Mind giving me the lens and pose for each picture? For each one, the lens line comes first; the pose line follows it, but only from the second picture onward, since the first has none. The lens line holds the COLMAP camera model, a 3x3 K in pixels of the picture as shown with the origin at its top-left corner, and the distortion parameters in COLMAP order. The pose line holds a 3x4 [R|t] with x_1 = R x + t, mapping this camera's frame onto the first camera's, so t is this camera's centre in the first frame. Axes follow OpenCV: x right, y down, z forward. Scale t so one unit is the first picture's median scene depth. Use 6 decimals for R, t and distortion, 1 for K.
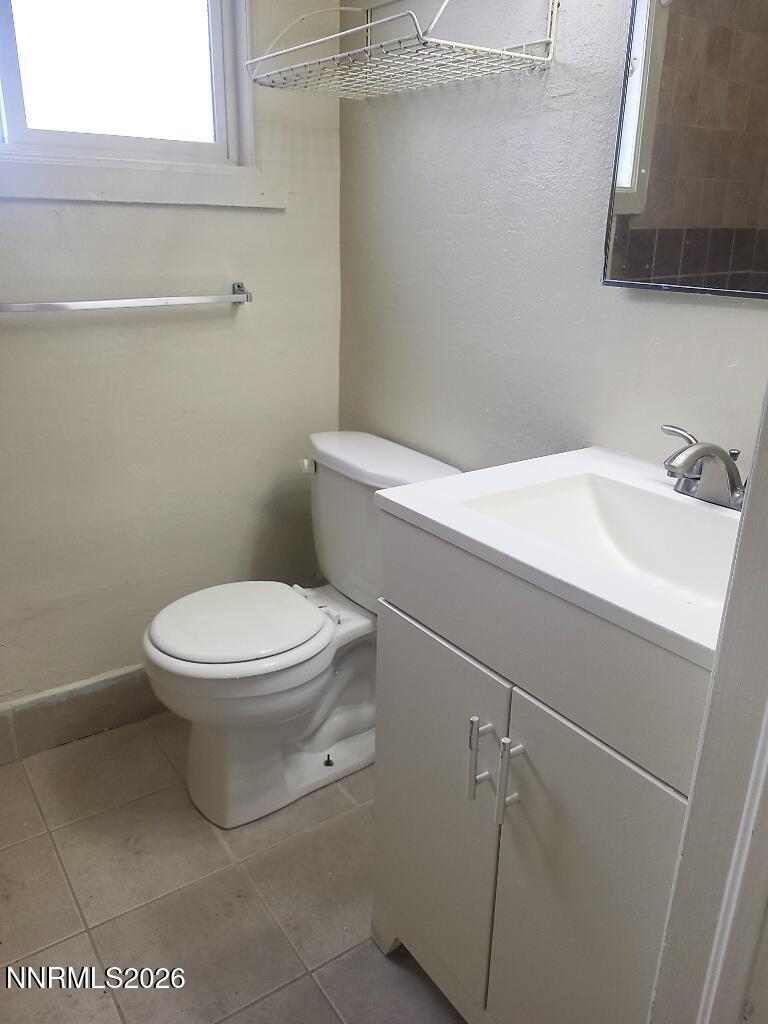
lens RADIAL K [[779.3, 0, 381.2], [0, 779.3, 514.9], [0, 0, 1]] dist [0.003501, 0.000226]
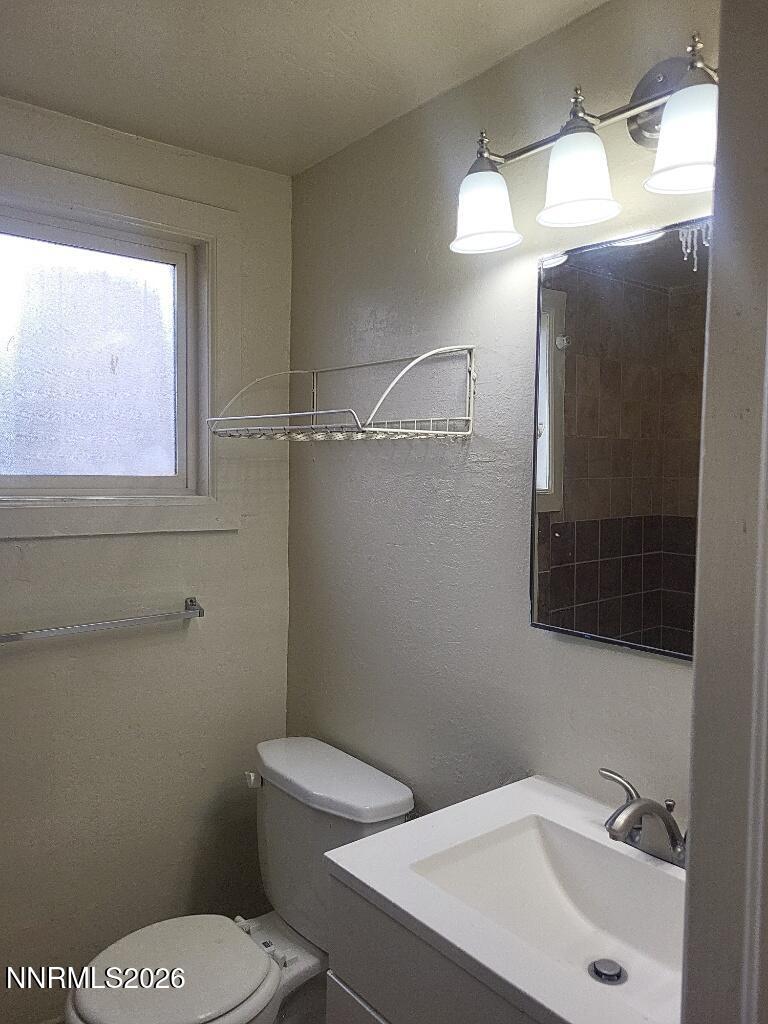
lens RADIAL K [[764.3, 0, 386.2], [0, 764.3, 509.0], [0, 0, 1]] dist [0.006214, -0.003024]
pose [[0.996956, -0.008720, 0.077478, 0.000415], [0.031596, 0.953657, -0.299231, -0.103290], [-0.071278, 0.300769, 0.951030, -0.038433]]
